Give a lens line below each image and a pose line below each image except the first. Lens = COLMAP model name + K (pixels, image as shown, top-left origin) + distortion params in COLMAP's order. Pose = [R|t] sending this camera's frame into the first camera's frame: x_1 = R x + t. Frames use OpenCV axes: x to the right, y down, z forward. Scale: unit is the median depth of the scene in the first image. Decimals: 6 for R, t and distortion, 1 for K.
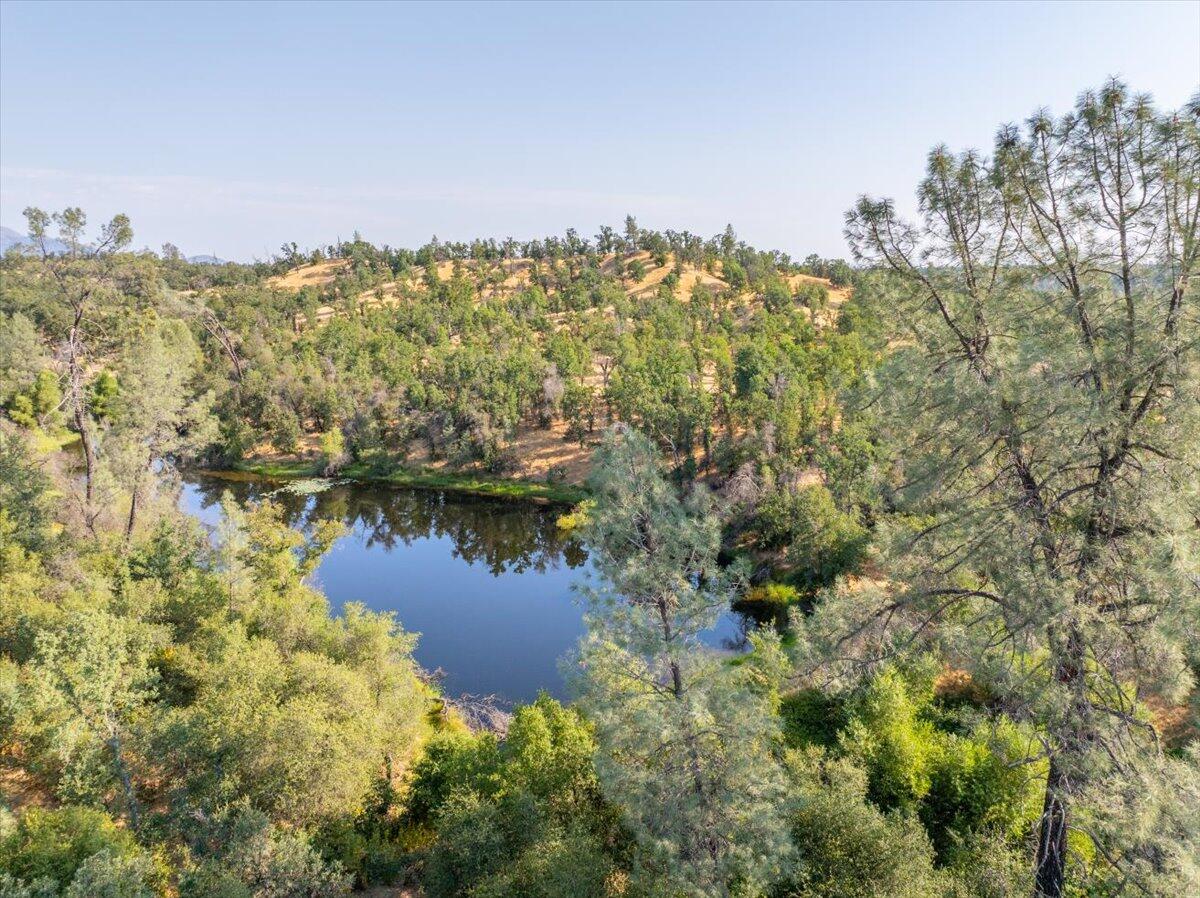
lens RADIAL K [[839.0, 0, 601.7], [0, 839.0, 450.3], [0, 0, 1]] dist [-0.057181, 0.029572]
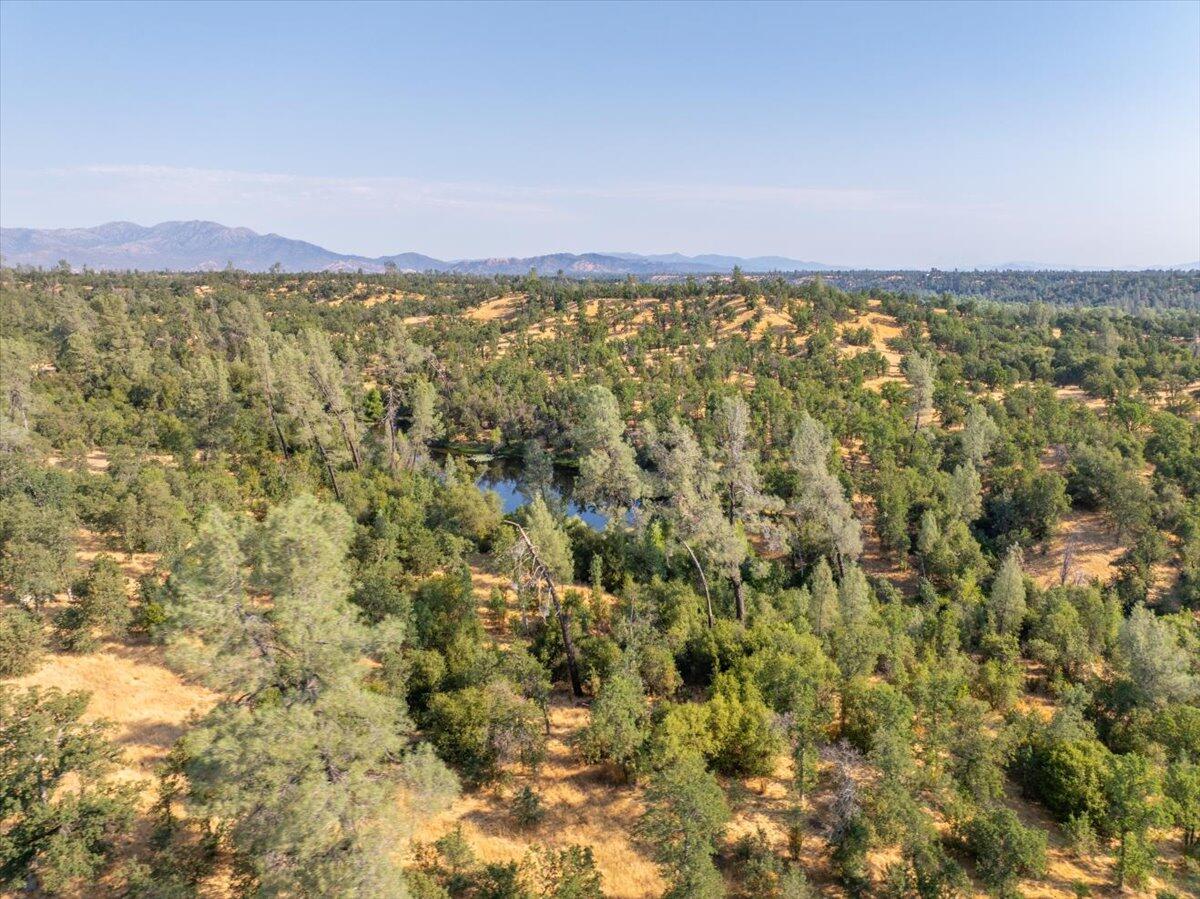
lens RADIAL K [[839.0, 0, 601.0], [0, 839.0, 445.8], [0, 0, 1]] dist [-0.057181, 0.029572]
pose [[0.976155, 0.043295, -0.212714, 0.166409], [-0.043134, 0.999055, 0.005403, -0.003561], [0.212747, 0.003901, 0.977100, -0.424592]]
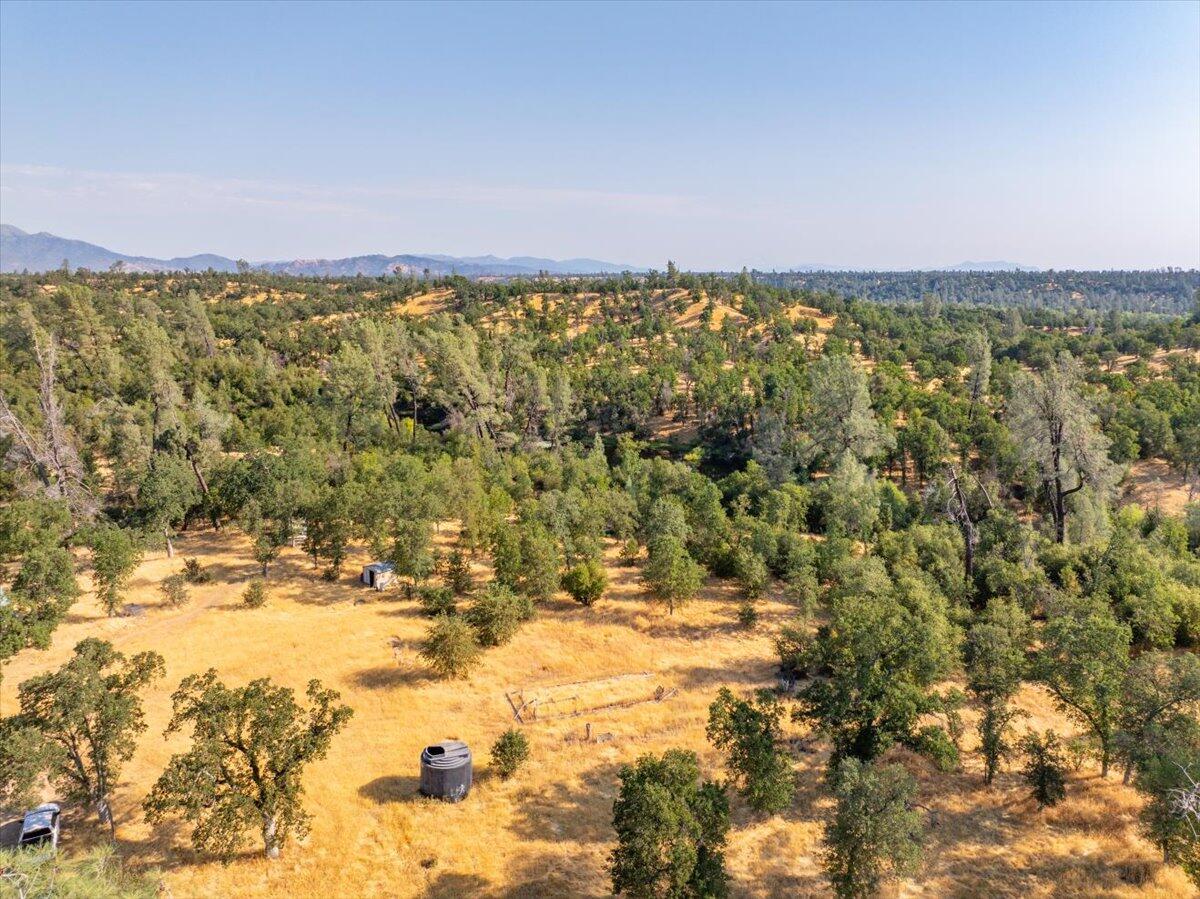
lens RADIAL K [[839.0, 0, 599.8], [0, 839.0, 447.9], [0, 0, 1]] dist [-0.057181, 0.029572]
pose [[0.999999, 0.001311, 0.000276, -0.114532], [-0.001312, 0.999999, 0.000452, 0.025762], [-0.000275, -0.000453, 1.000000, -0.485406]]
